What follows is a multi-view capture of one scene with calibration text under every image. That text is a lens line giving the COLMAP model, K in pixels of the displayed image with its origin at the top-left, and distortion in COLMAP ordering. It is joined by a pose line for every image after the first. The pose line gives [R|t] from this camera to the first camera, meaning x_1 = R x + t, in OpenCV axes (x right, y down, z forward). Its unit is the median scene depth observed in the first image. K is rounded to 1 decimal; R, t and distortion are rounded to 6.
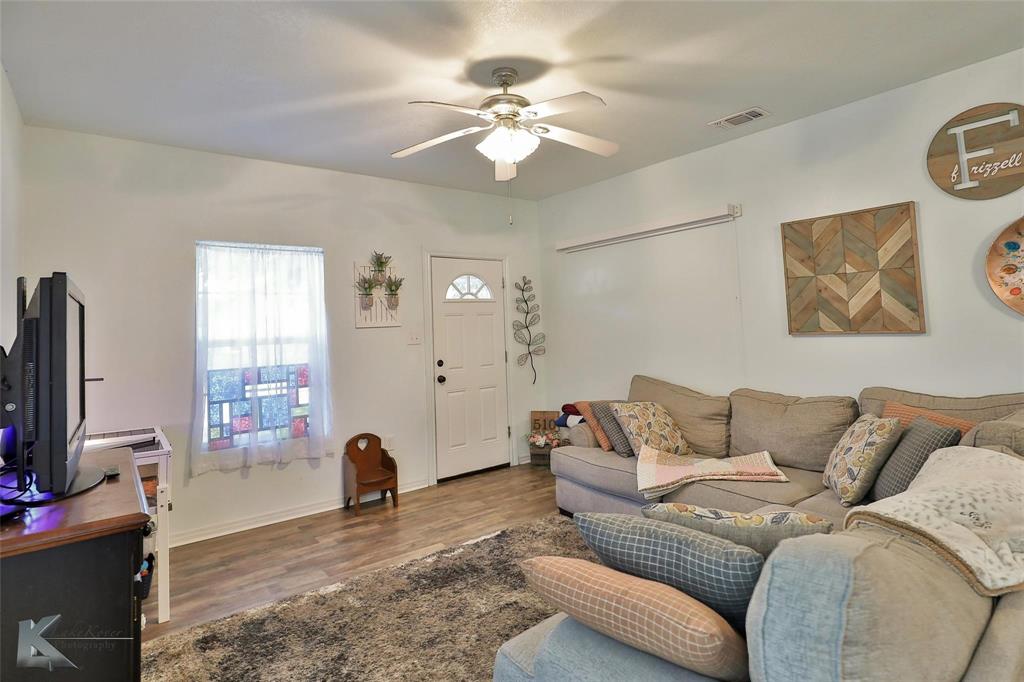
lens RADIAL K [[526.5, 0, 519.4], [0, 526.5, 284.8], [0, 0, 1]] dist [-0.001624, -0.000289]
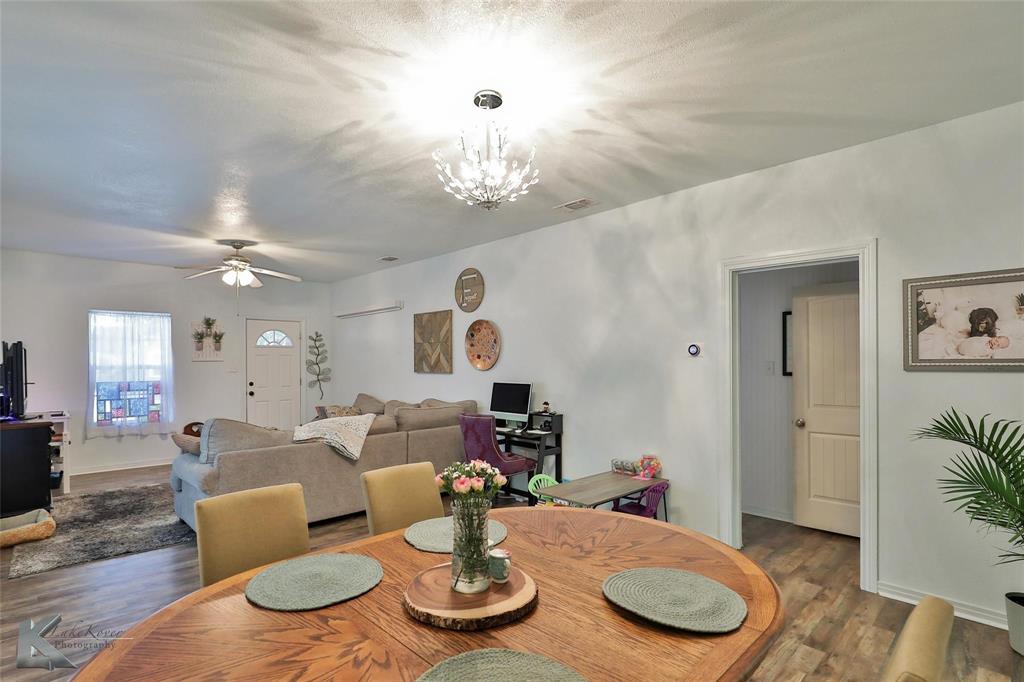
lens RADIAL K [[503.0, 0, 496.2], [0, 503.0, 356.6], [0, 0, 1]] dist [-0.002755, -0.000213]
pose [[0.996244, 0.033871, 0.079691, 0.606183], [-0.039120, 0.997101, 0.065261, -0.087388], [-0.077249, -0.068134, 0.994681, -0.777478]]
